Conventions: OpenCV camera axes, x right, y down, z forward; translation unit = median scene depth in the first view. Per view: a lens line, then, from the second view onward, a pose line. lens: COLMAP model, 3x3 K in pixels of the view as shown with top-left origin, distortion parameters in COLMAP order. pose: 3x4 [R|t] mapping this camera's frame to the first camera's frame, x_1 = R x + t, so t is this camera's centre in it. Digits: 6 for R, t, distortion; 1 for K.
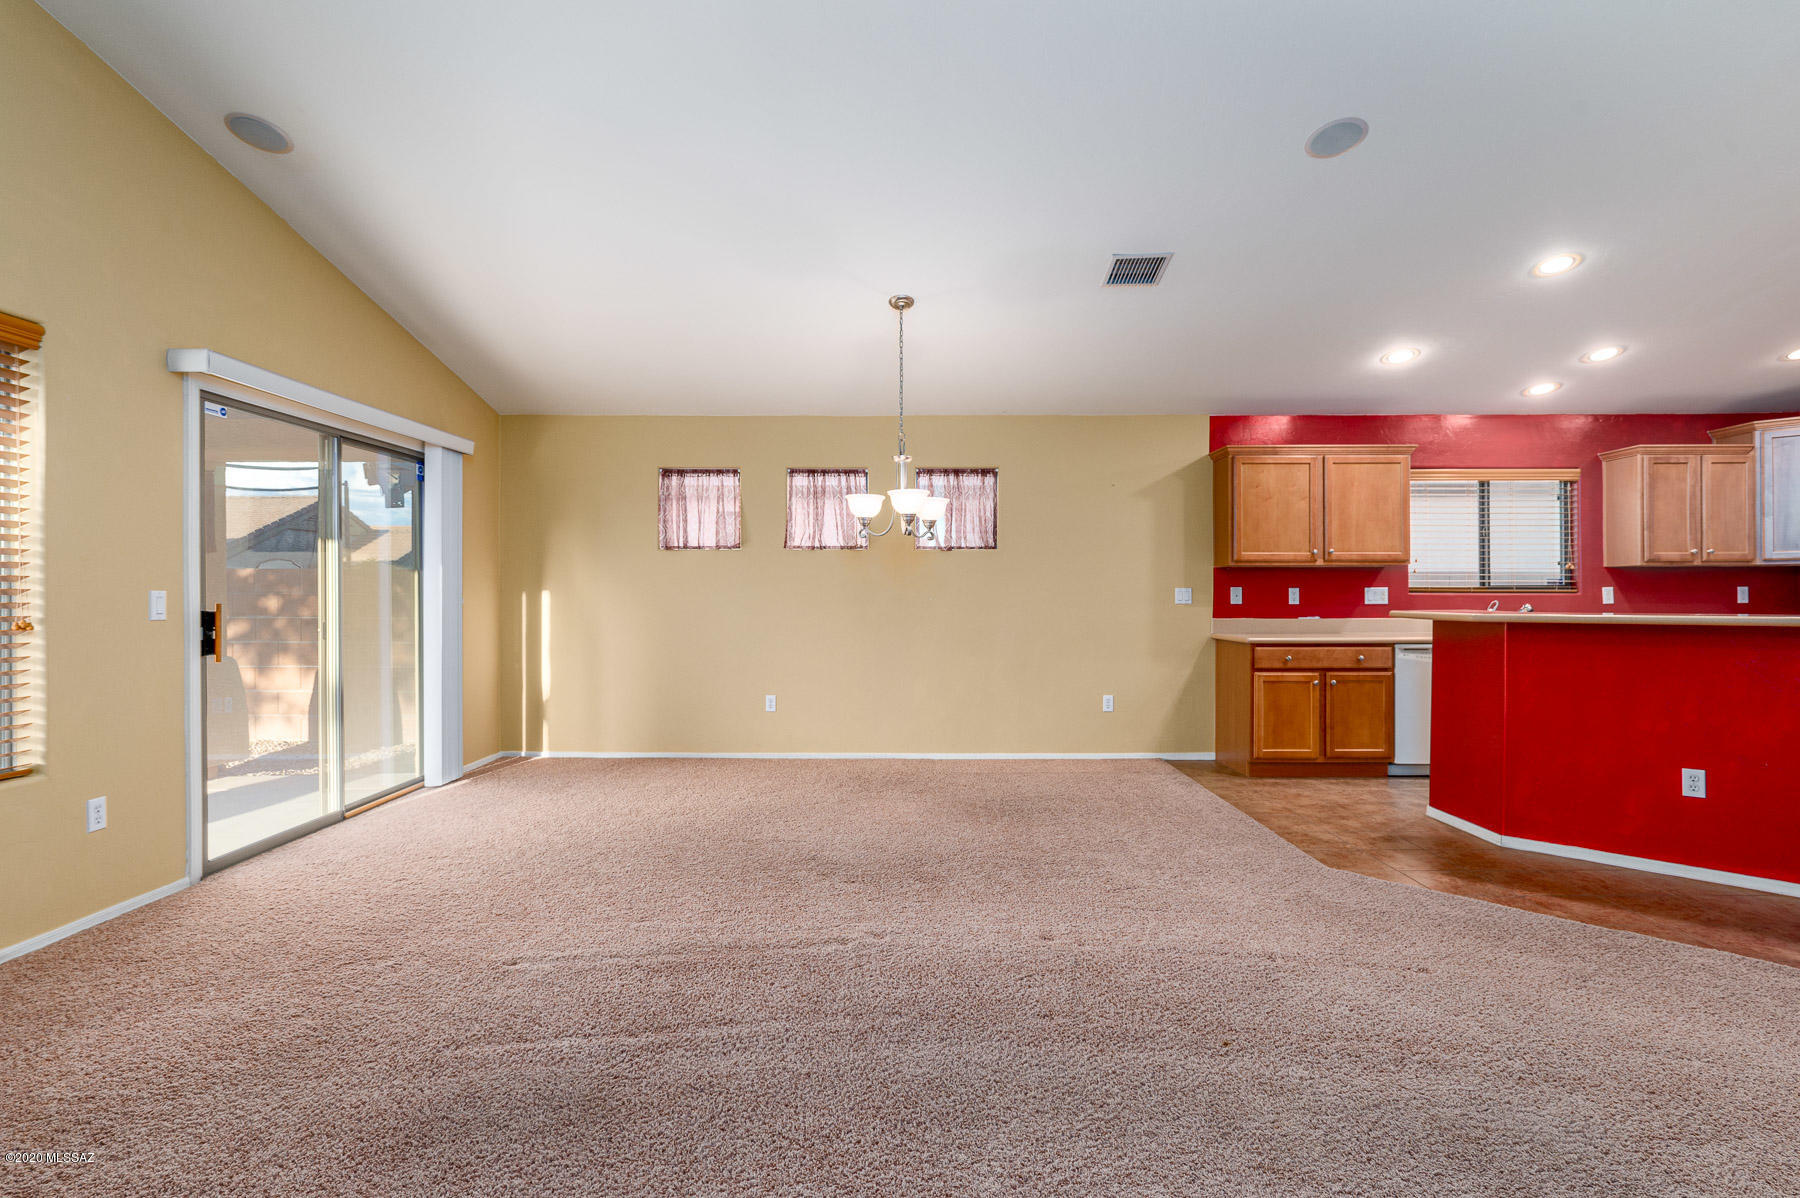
lens RADIAL K [[860.0, 0, 900.0], [0, 860.0, 599.0], [0, 0, 1]] dist [0.002005, 0.000087]
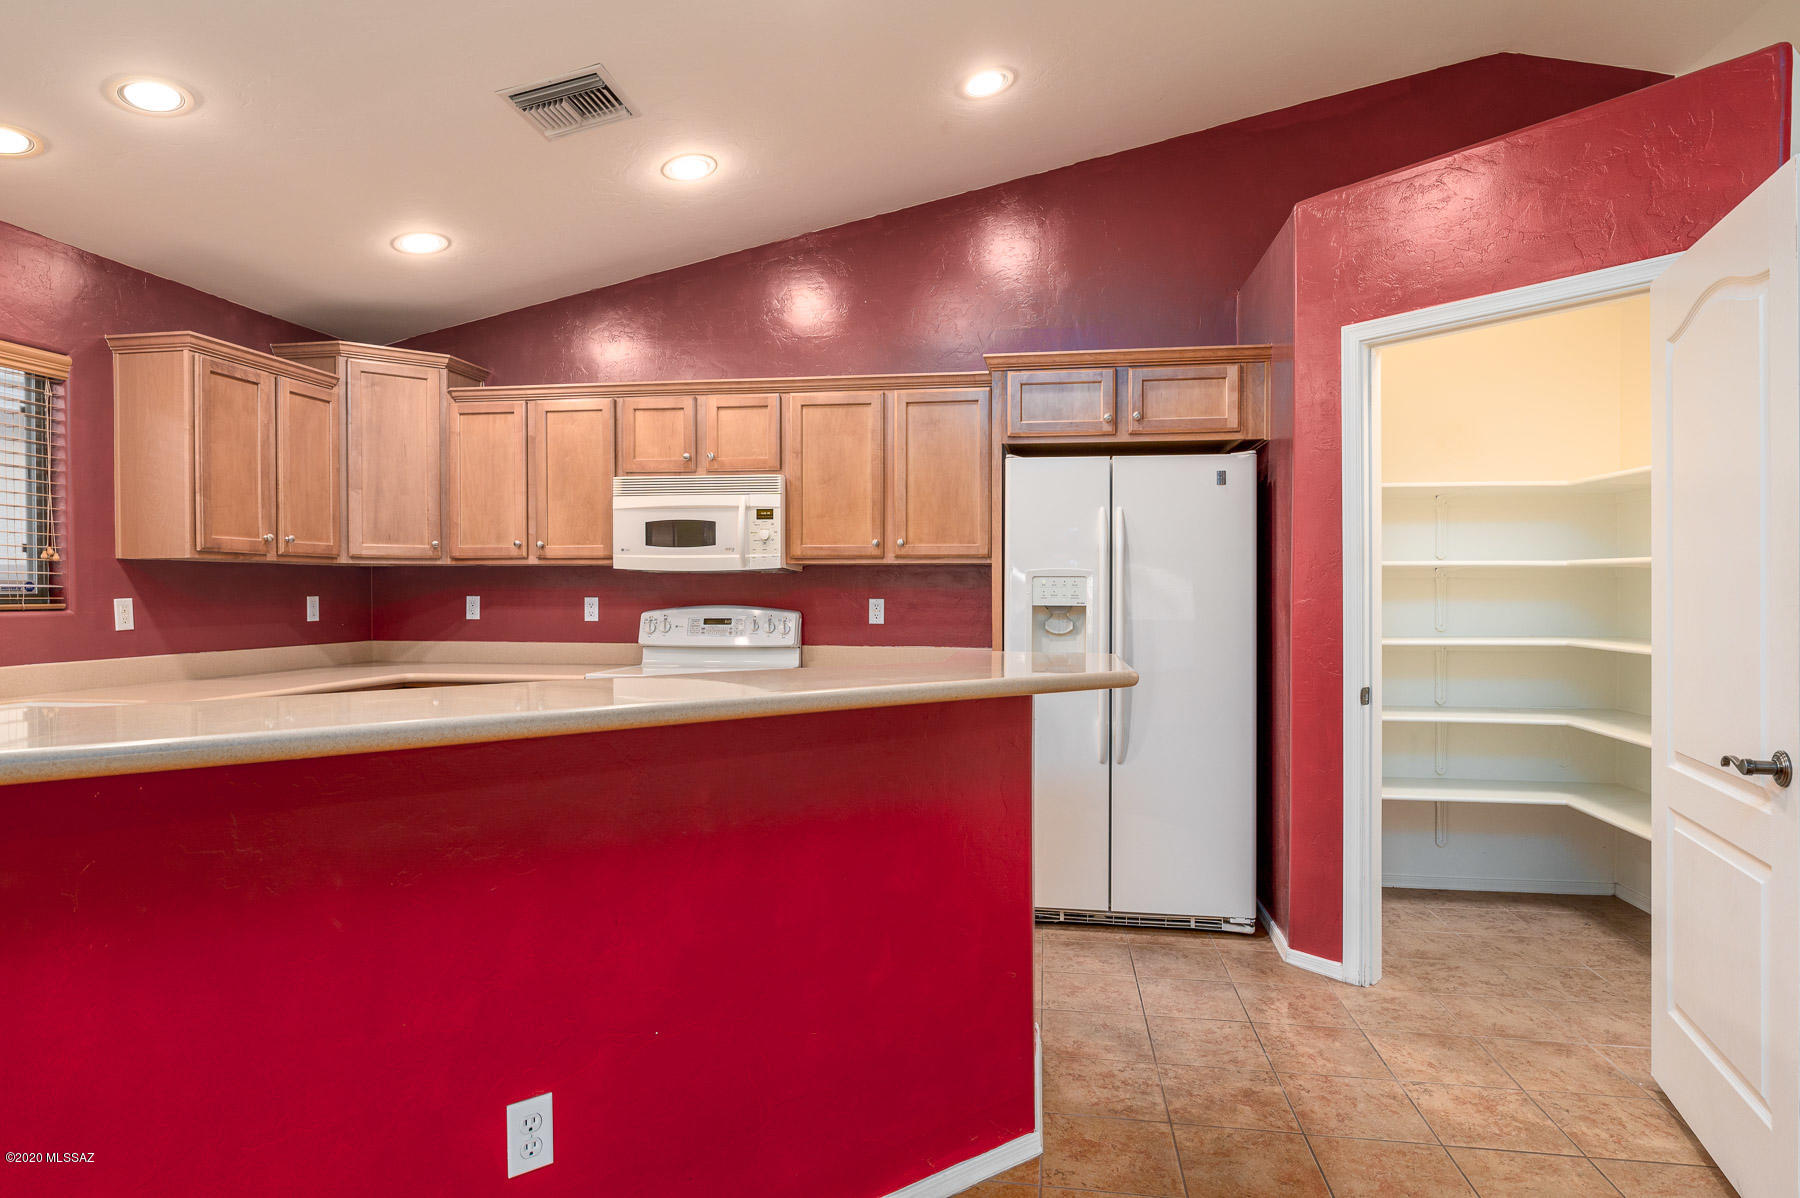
lens RADIAL K [[989.0, 0, 900.0], [0, 989.0, 599.0], [0, 0, 1]] dist [-0.005102, 0.000275]
pose [[0.137012, -0.008931, 0.990529, 0.313037], [0.000924, 0.999960, 0.008888, -0.018966], [-0.990569, -0.000302, 0.137015, 0.478128]]
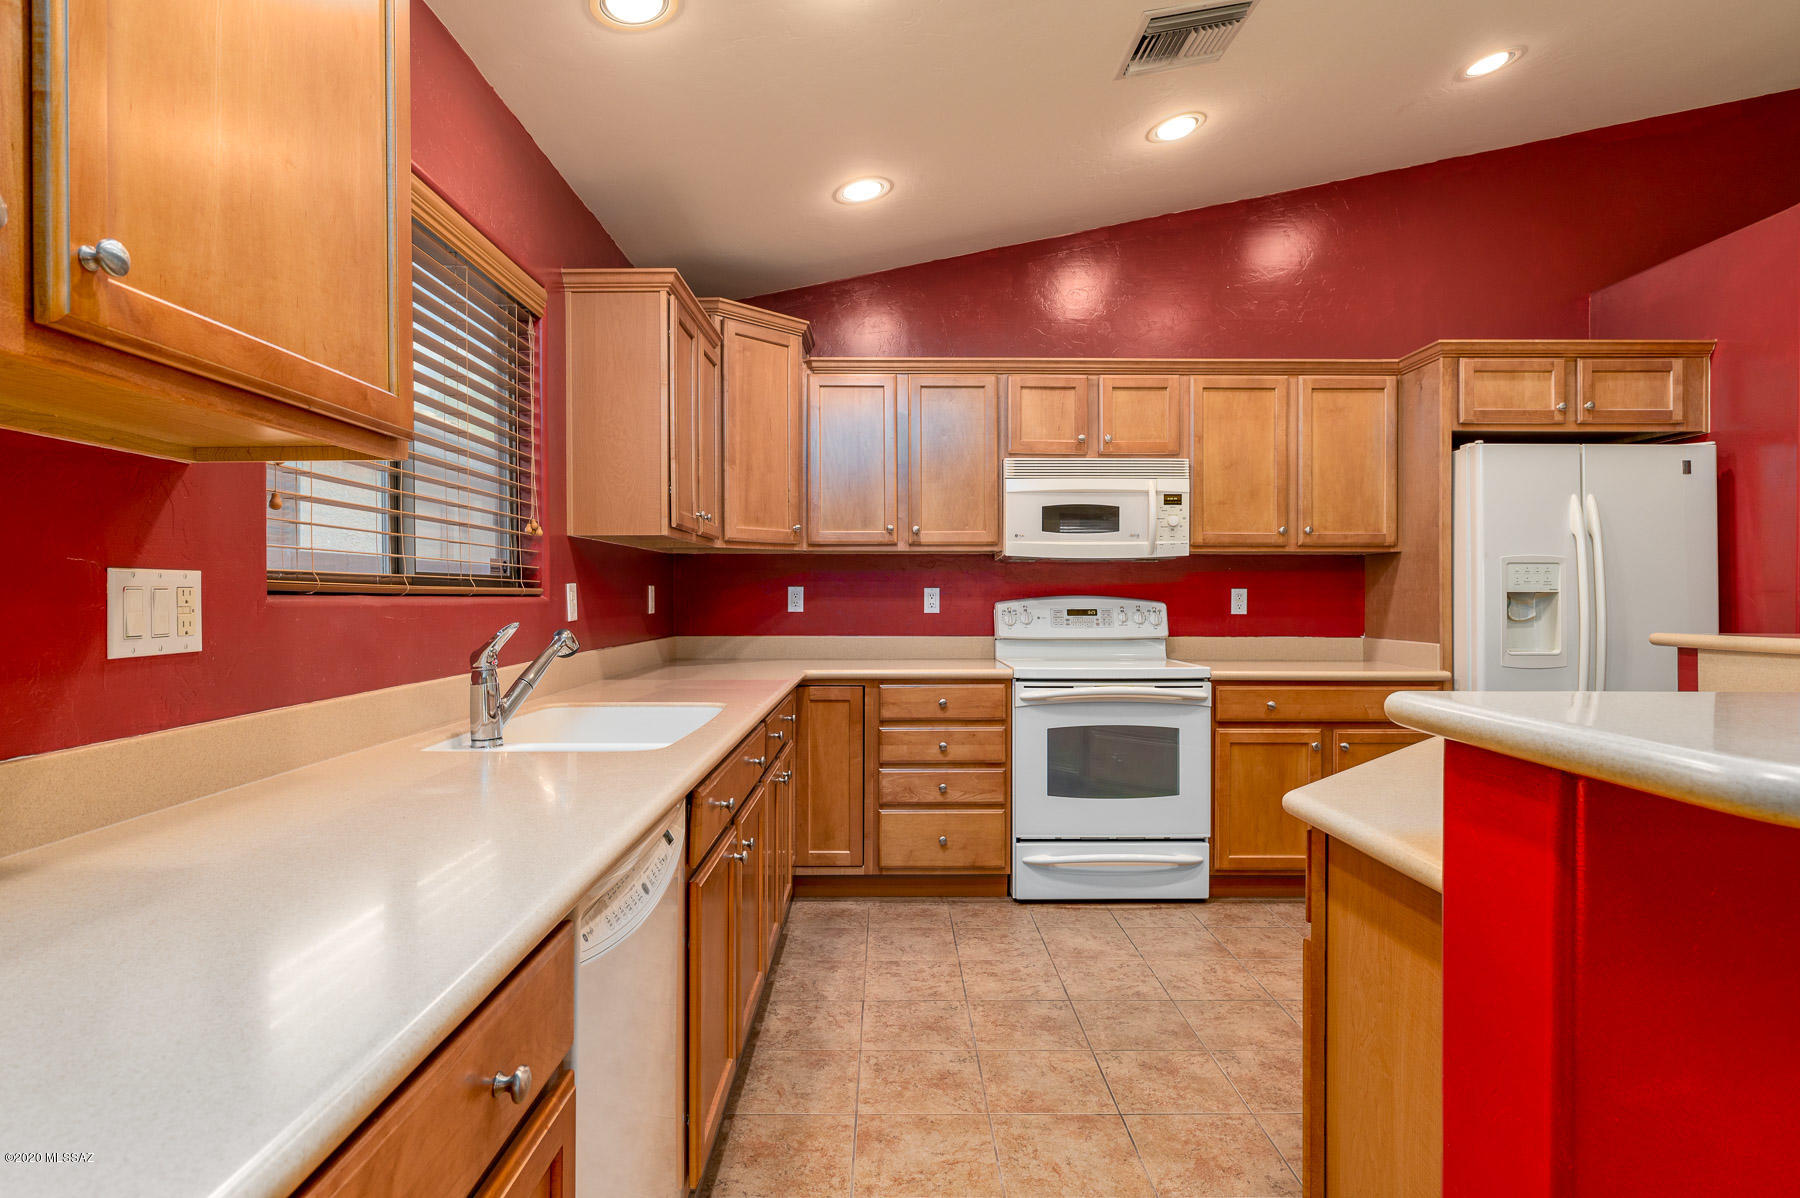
lens RADIAL K [[944.7, 0, 900.0], [0, 944.7, 599.0], [0, 0, 1]] dist [0.002712, 0.000698]
pose [[-0.020100, -0.004075, 0.999790, 0.354809], [0.001207, 0.999991, 0.004100, -0.007610], [-0.999797, 0.001289, -0.020095, 0.881679]]
